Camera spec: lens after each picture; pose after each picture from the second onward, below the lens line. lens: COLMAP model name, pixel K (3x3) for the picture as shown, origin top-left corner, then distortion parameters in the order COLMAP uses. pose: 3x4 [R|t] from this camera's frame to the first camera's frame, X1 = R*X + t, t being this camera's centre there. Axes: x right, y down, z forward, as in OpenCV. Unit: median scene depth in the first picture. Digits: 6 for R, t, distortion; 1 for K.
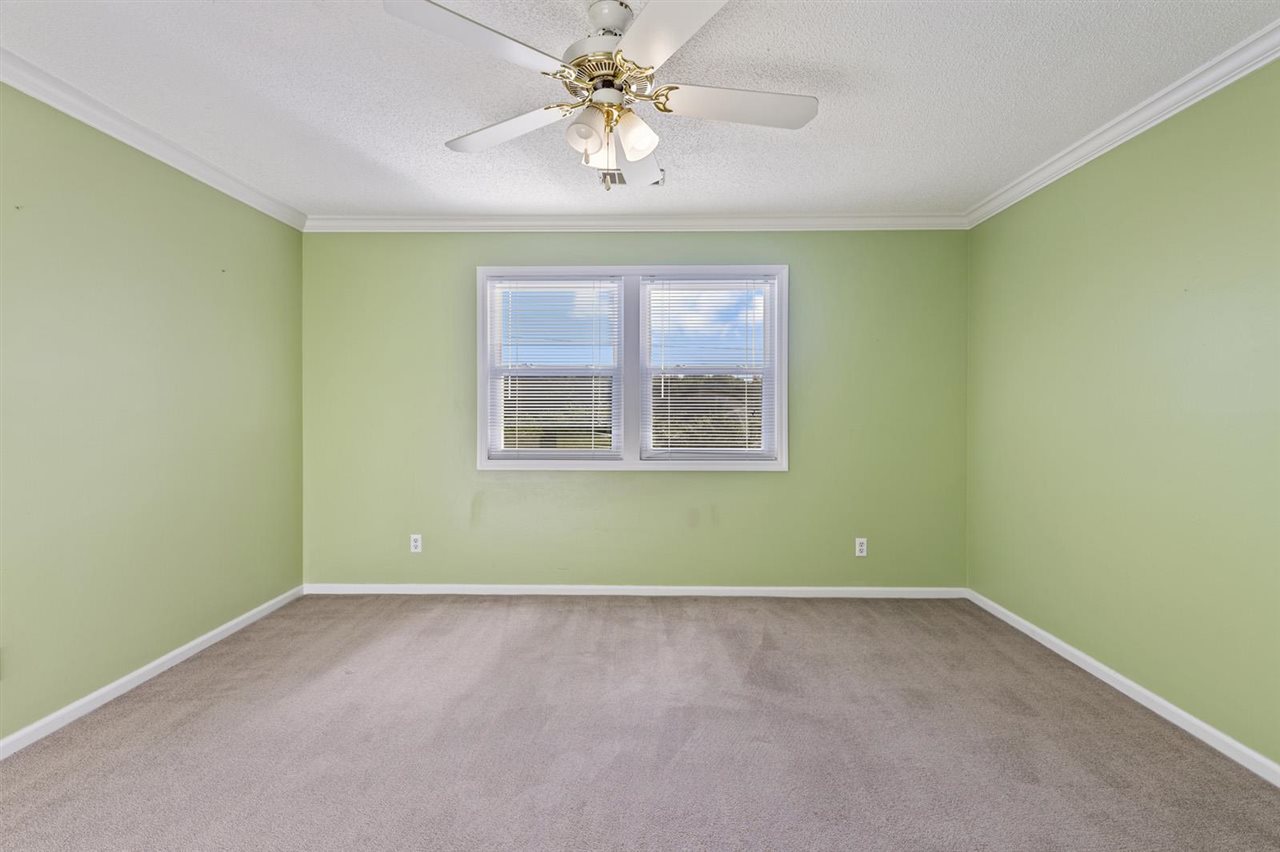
lens RADIAL K [[590.7, 0, 637.6], [0, 590.7, 415.4], [0, 0, 1]] dist [0.007844, -0.000907]
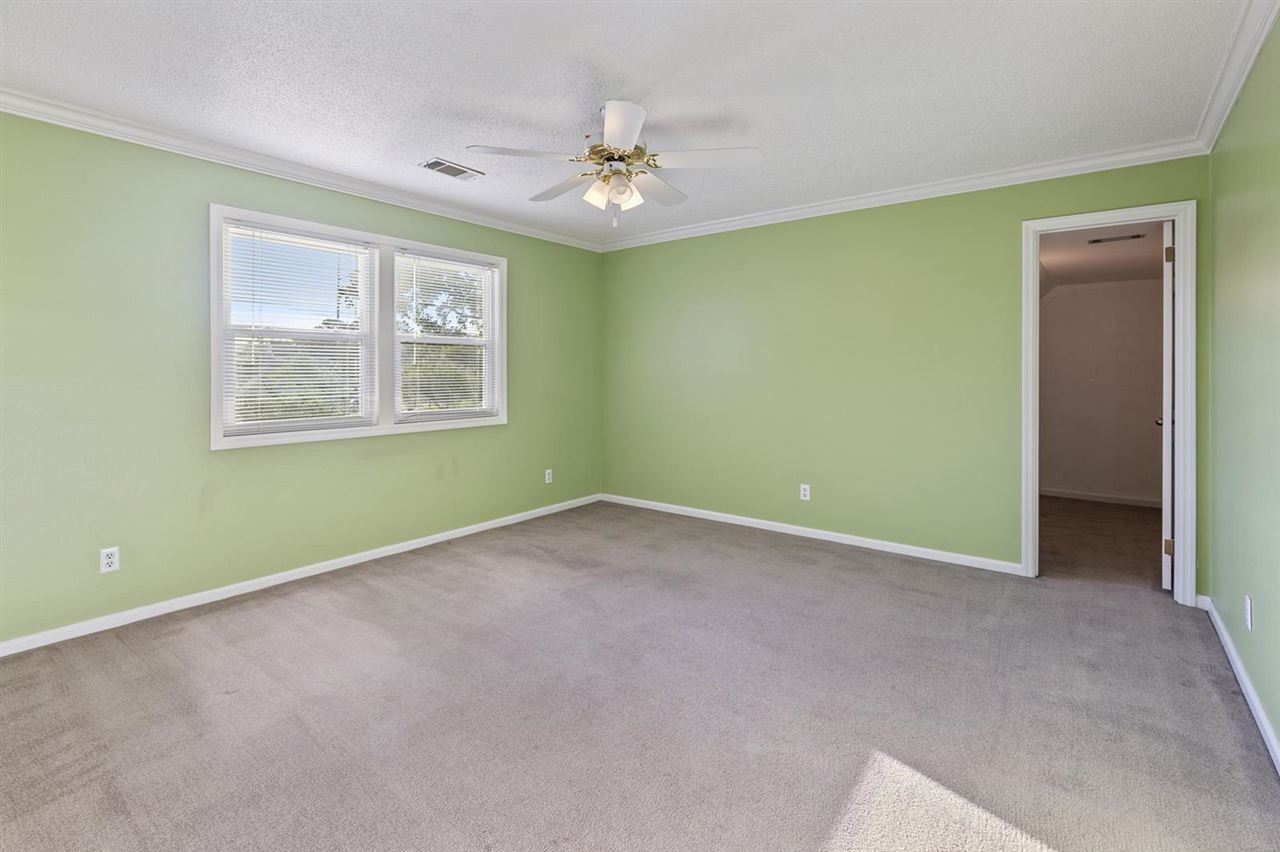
lens RADIAL K [[590.7, 0, 665.0], [0, 590.7, 374.8], [0, 0, 1]] dist [0.007844, -0.000907]
pose [[0.576553, -0.007134, 0.817029, -0.579264], [0.012082, 0.999927, 0.000205, -0.005201], [-0.816971, 0.009754, 0.576597, 0.007881]]
